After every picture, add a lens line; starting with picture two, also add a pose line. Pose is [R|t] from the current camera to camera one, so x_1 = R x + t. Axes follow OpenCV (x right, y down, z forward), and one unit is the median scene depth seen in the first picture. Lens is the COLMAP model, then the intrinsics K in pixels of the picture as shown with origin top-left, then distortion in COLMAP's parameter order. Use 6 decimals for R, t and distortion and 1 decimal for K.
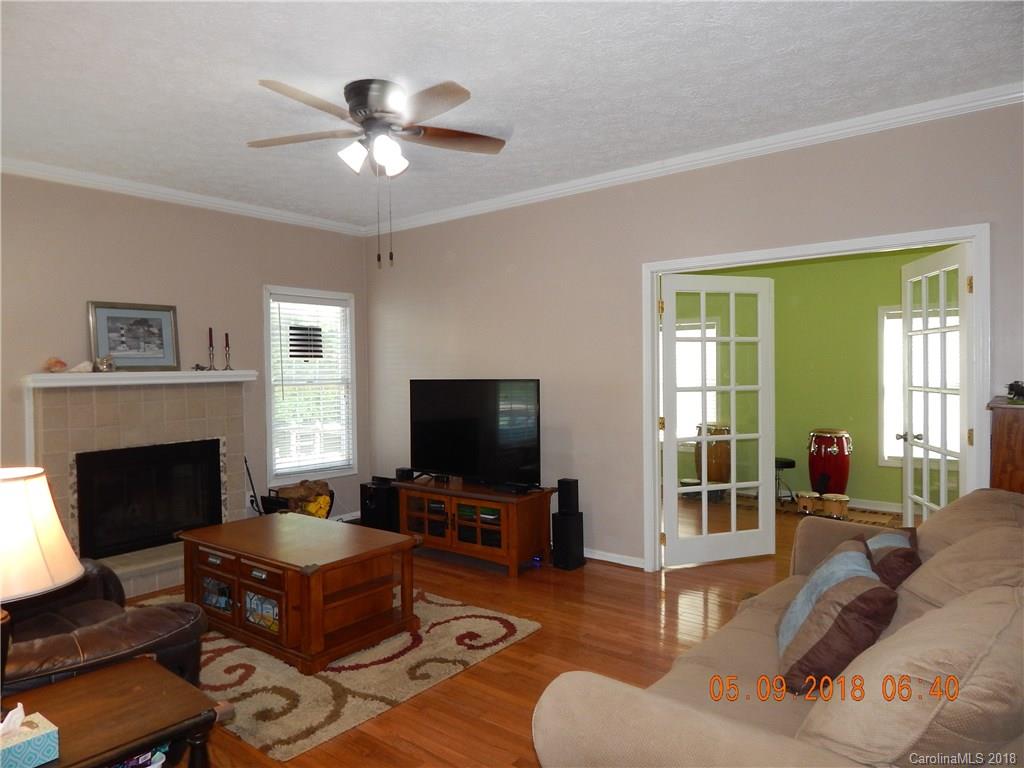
lens RADIAL K [[677.4, 0, 512.5], [0, 677.4, 377.4], [0, 0, 1]] dist [0.001118, -0.006131]
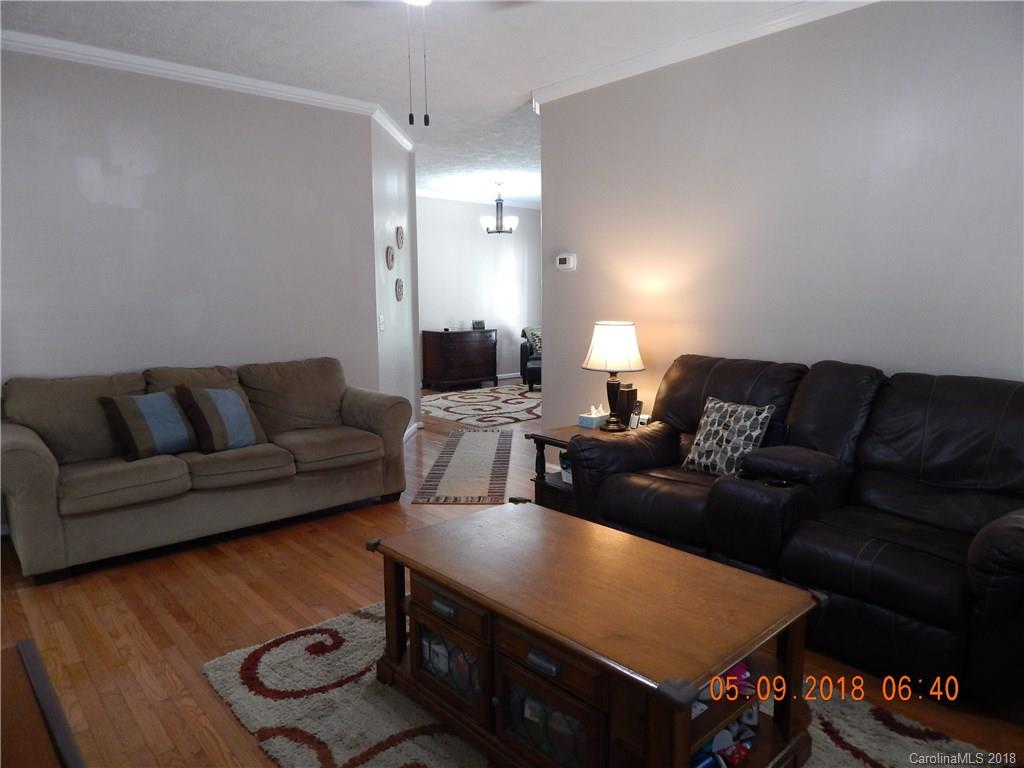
lens RADIAL K [[677.4, 0, 512.5], [0, 677.4, 377.4], [0, 0, 1]] dist [0.001118, -0.006131]
pose [[-0.985038, -0.004759, 0.172269, -0.295979], [0.020092, 0.989631, 0.142222, -0.004001], [-0.171160, 0.143555, -0.974729, 1.240266]]
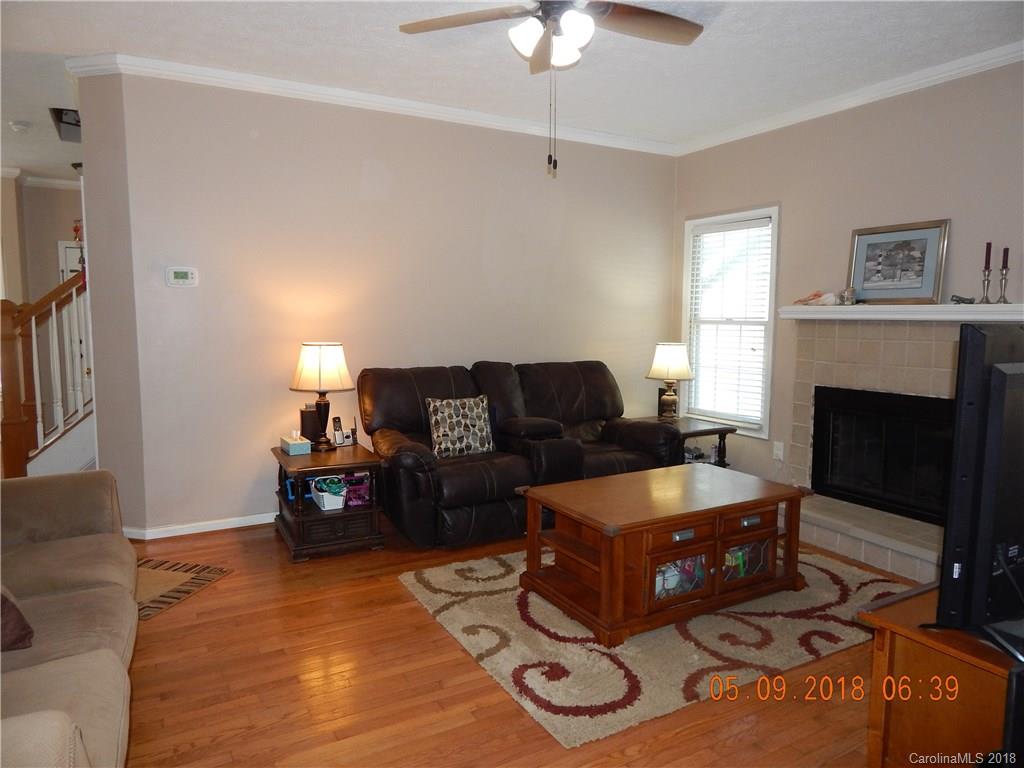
lens RADIAL K [[677.4, 0, 512.5], [0, 677.4, 377.4], [0, 0, 1]] dist [0.001118, -0.006131]
pose [[-0.378152, 0.096503, -0.920700, 0.443687], [-0.016641, 0.993683, 0.110987, -0.004696], [0.925594, 0.057291, -0.374157, 0.917699]]
